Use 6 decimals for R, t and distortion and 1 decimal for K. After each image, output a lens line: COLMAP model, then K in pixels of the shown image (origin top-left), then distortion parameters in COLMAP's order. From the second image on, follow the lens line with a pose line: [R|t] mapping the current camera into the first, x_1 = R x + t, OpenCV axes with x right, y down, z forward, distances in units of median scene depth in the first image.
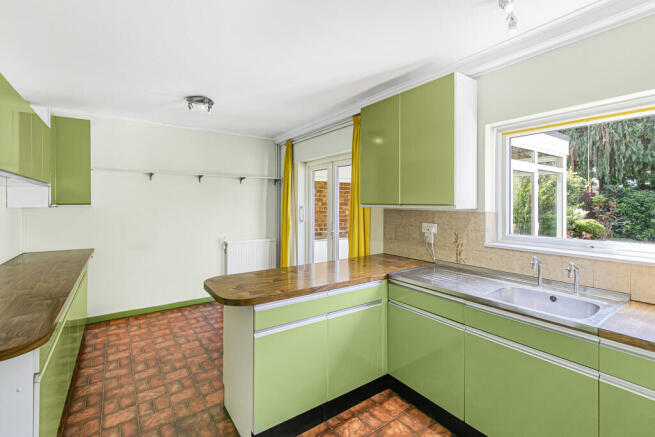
lens RADIAL K [[299.9, 0, 332.5], [0, 299.9, 204.2], [0, 0, 1]] dist [-0.003419, -0.001270]
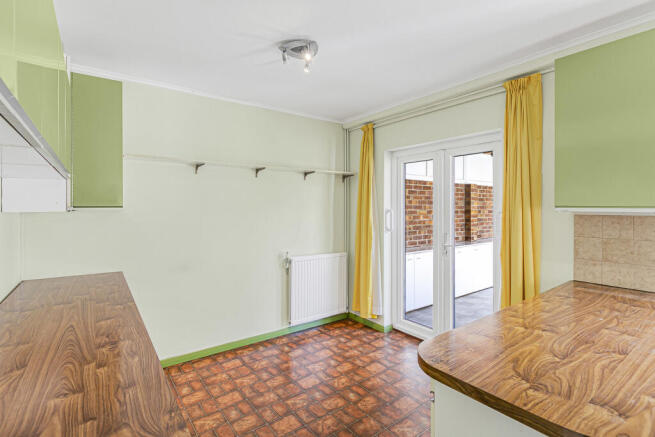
lens RADIAL K [[317.6, 0, 332.5], [0, 317.6, 206.4], [0, 0, 1]] dist [-0.013043, 0.000618]
pose [[0.999809, 0.000980, 0.019515, -0.261890], [-0.000889, 0.999989, -0.004676, 0.001252], [-0.019520, 0.004657, 0.999799, 0.211545]]
